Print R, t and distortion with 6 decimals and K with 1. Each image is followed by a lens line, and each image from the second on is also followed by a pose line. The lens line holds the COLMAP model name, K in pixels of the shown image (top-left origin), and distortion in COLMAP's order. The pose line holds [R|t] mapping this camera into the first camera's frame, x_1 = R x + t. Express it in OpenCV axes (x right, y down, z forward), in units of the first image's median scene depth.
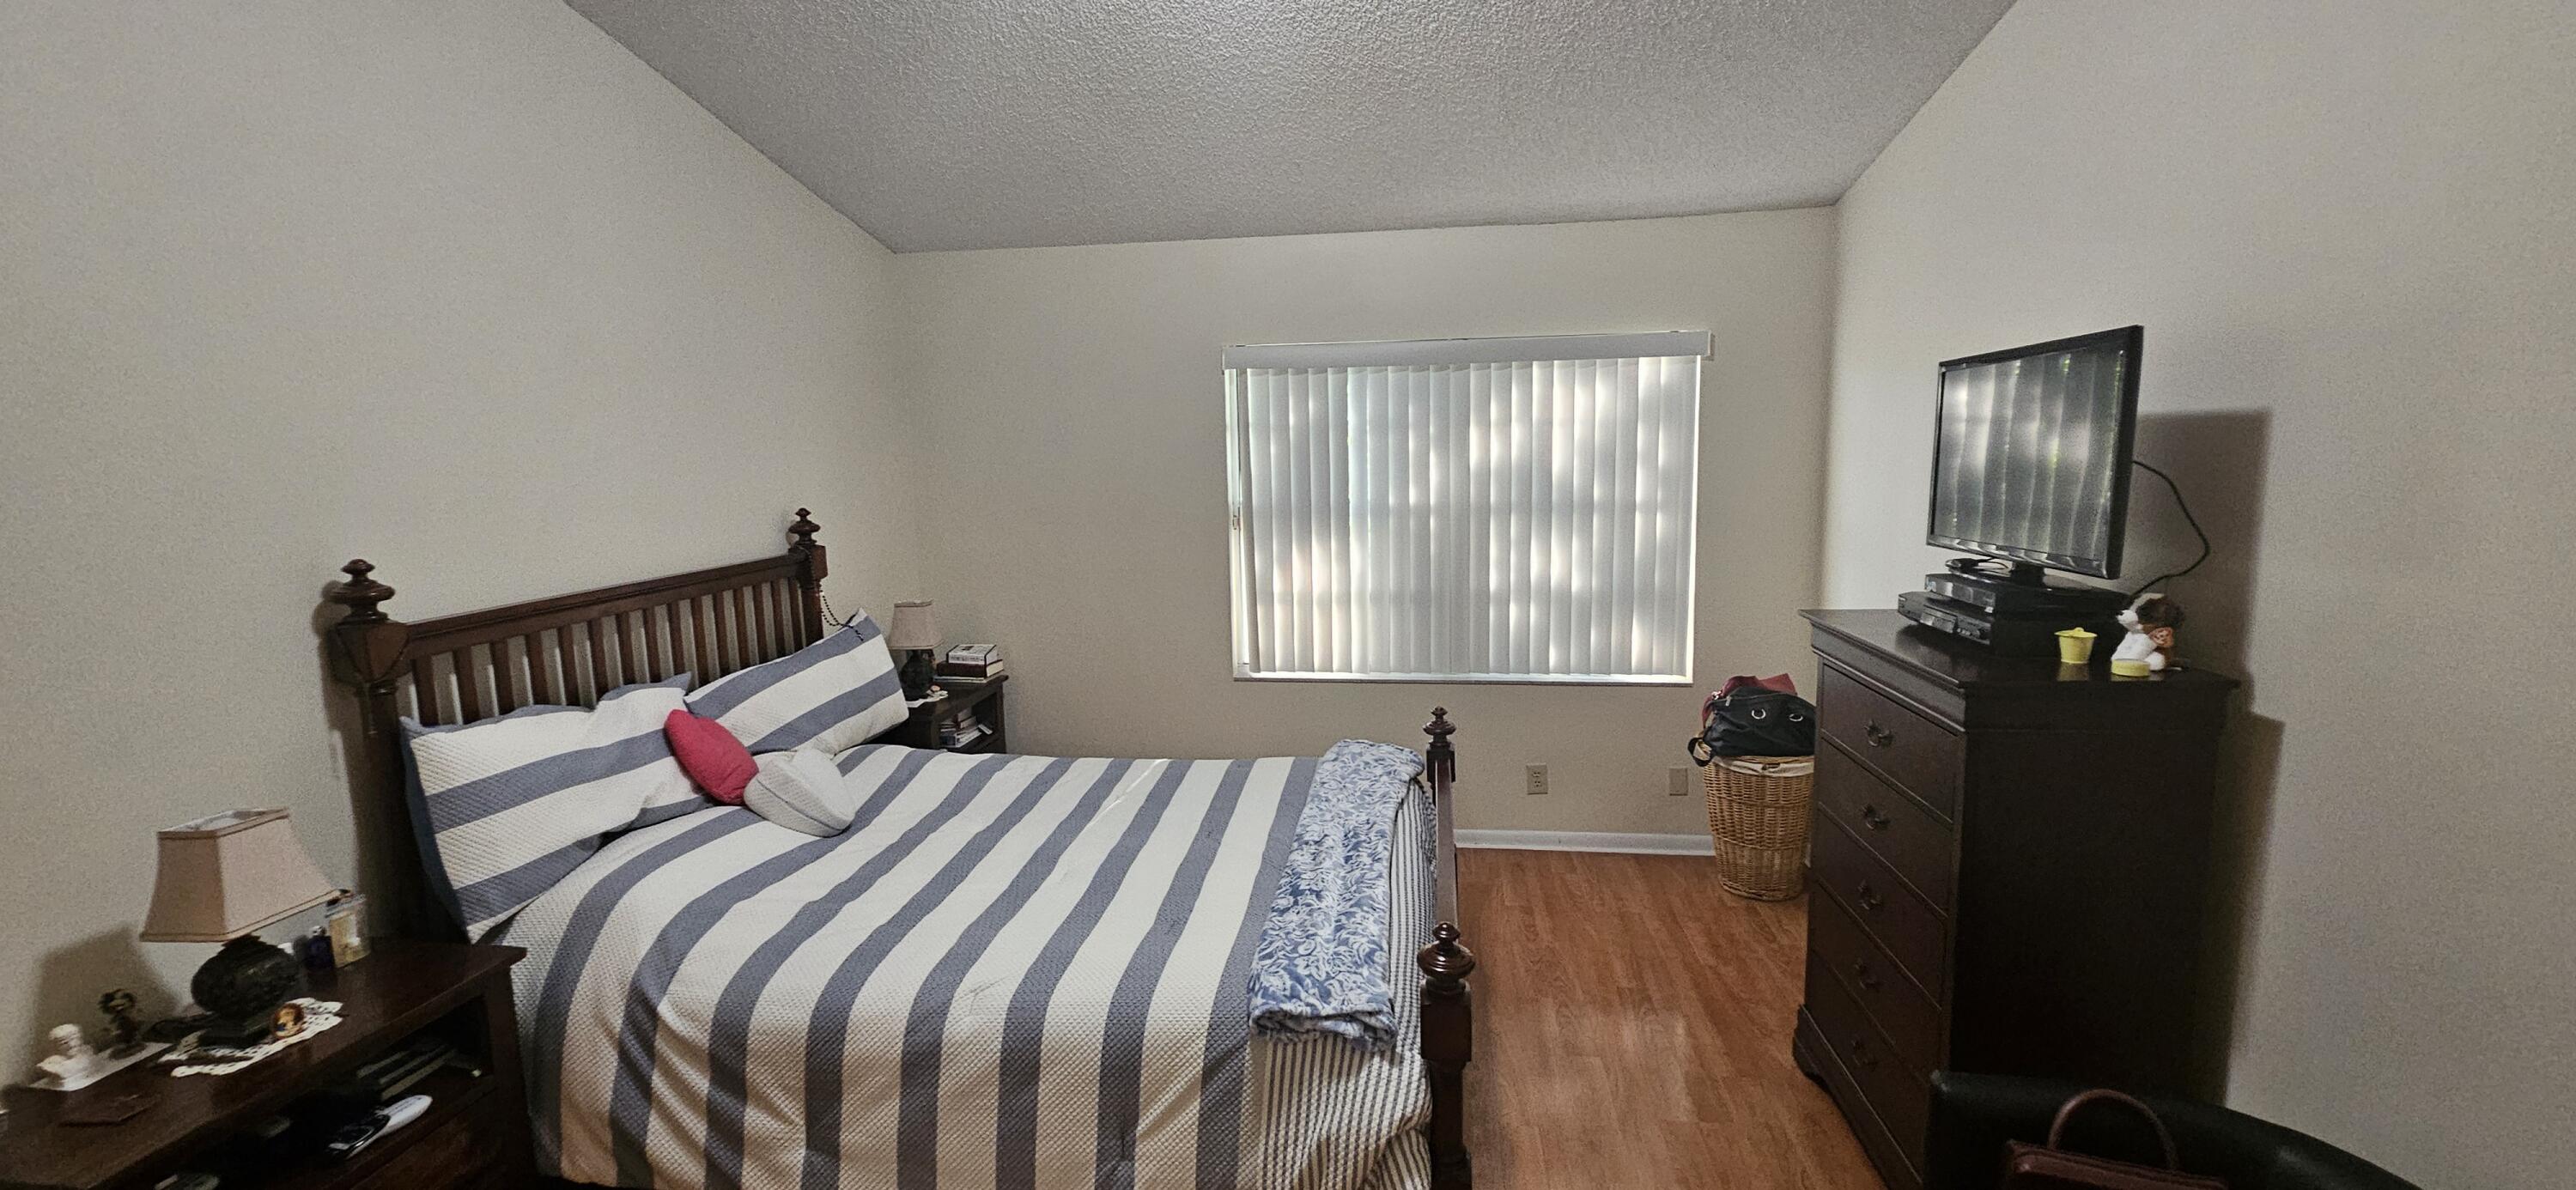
lens RADIAL K [[1057.3, 0, 1281.7], [0, 1057.3, 600.6], [0, 0, 1]] dist [-0.003518, 0.001984]
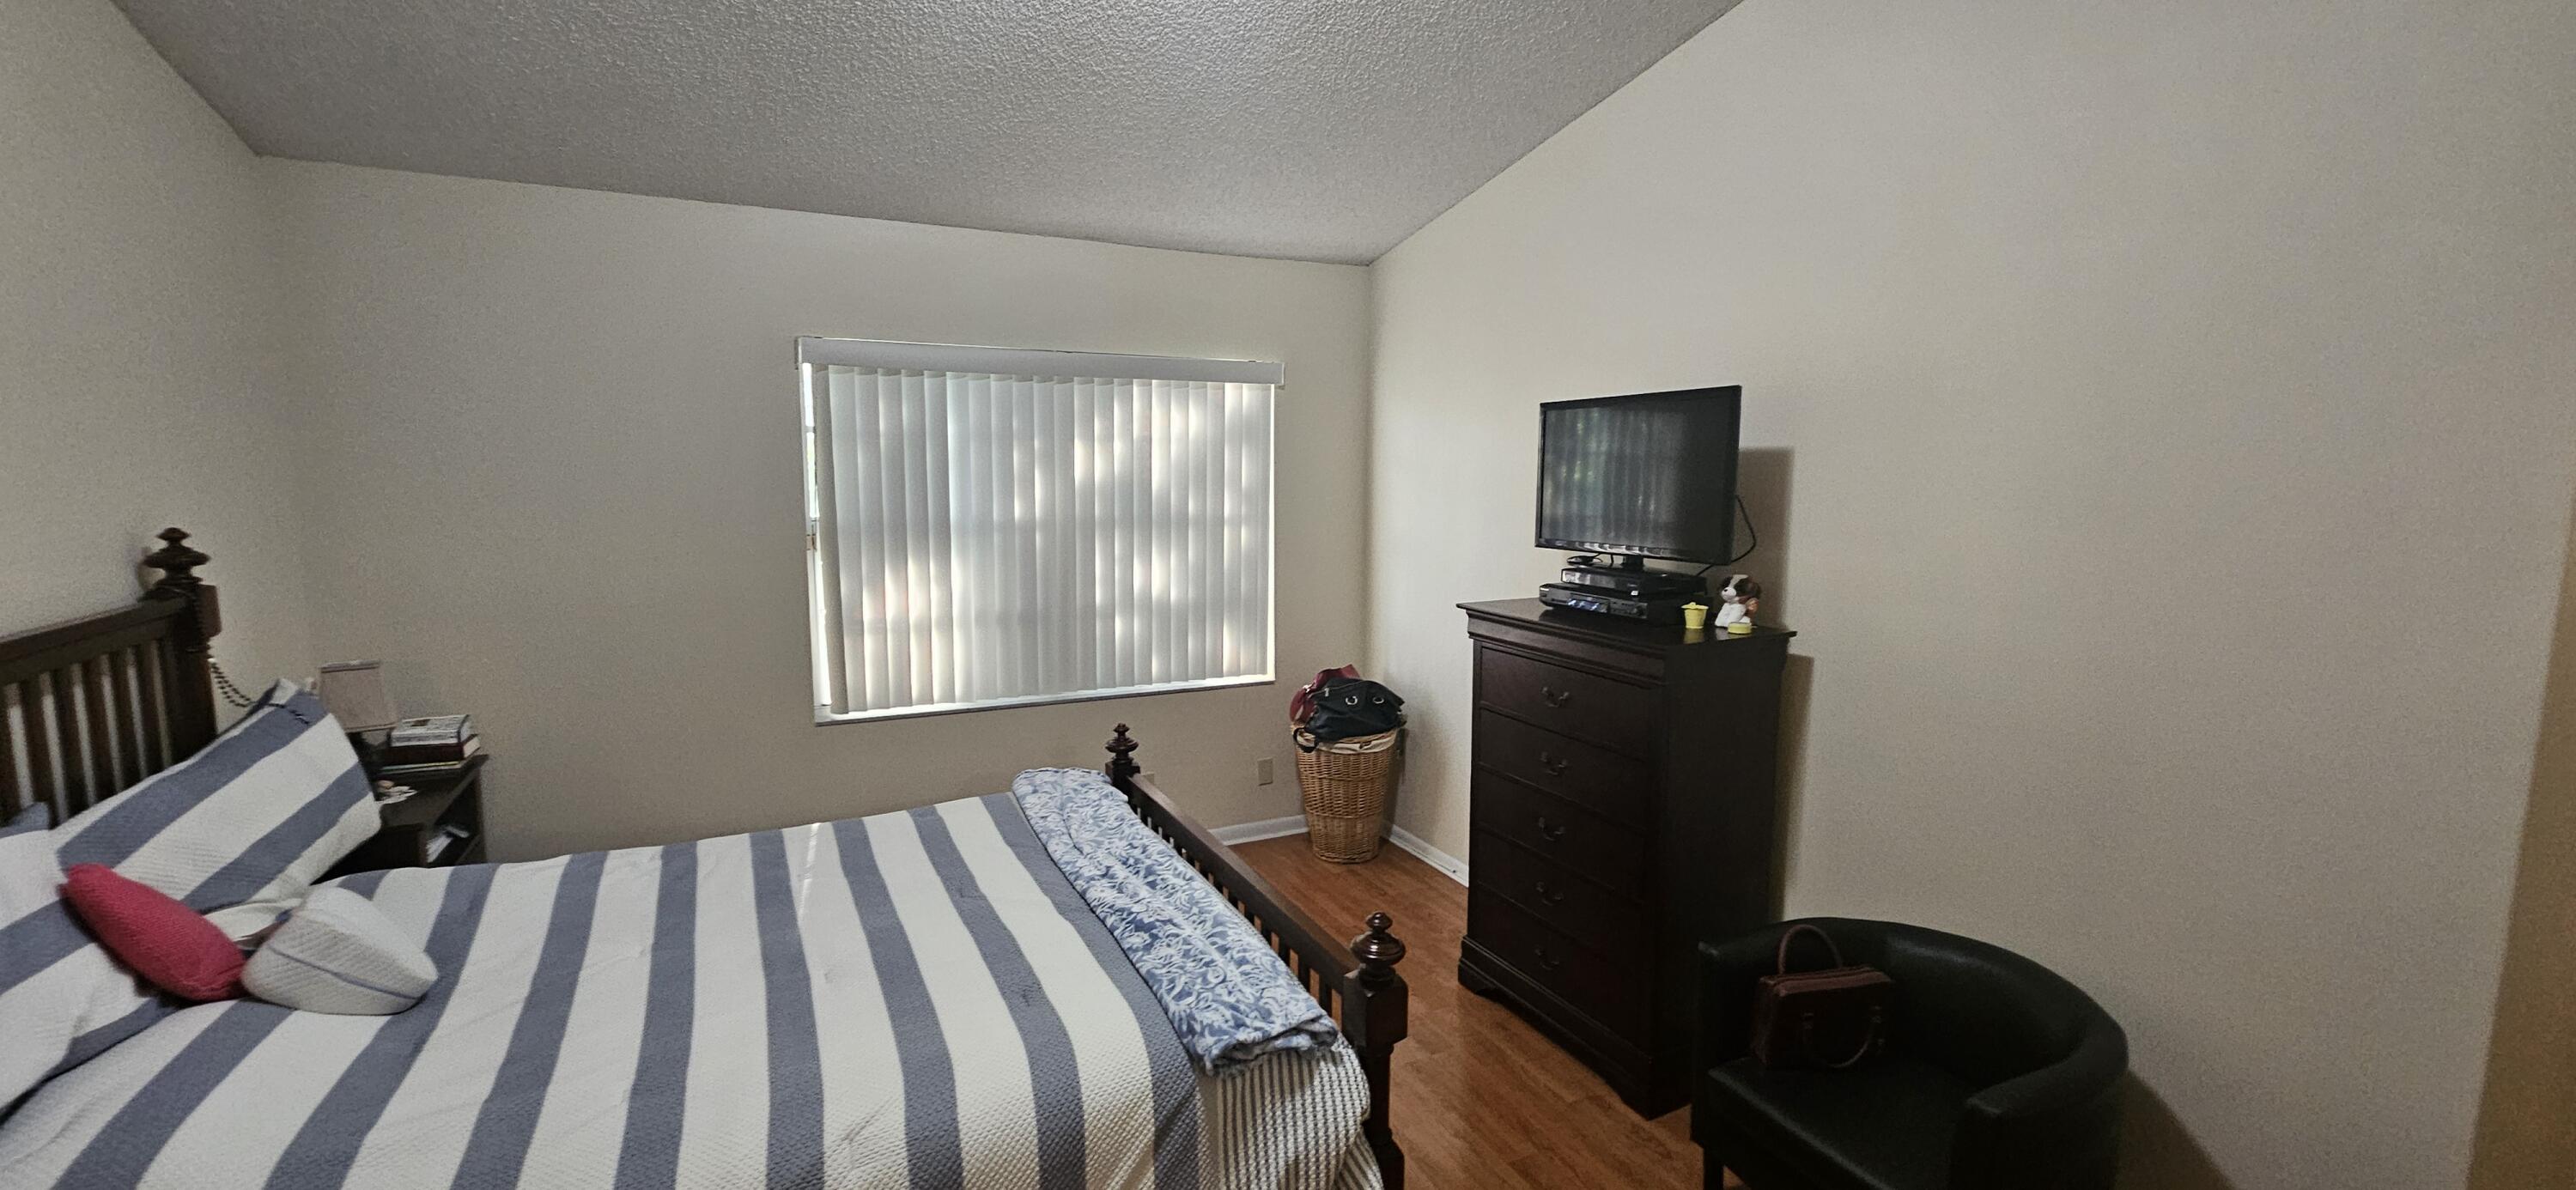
lens RADIAL K [[1057.3, 0, 1281.1], [0, 1057.3, 594.3], [0, 0, 1]] dist [-0.003518, 0.001984]
pose [[0.826888, -0.044217, 0.560626, -0.257758], [0.058439, 0.998263, -0.007460, -0.003272], [-0.559322, 0.038931, 0.828036, 0.092460]]
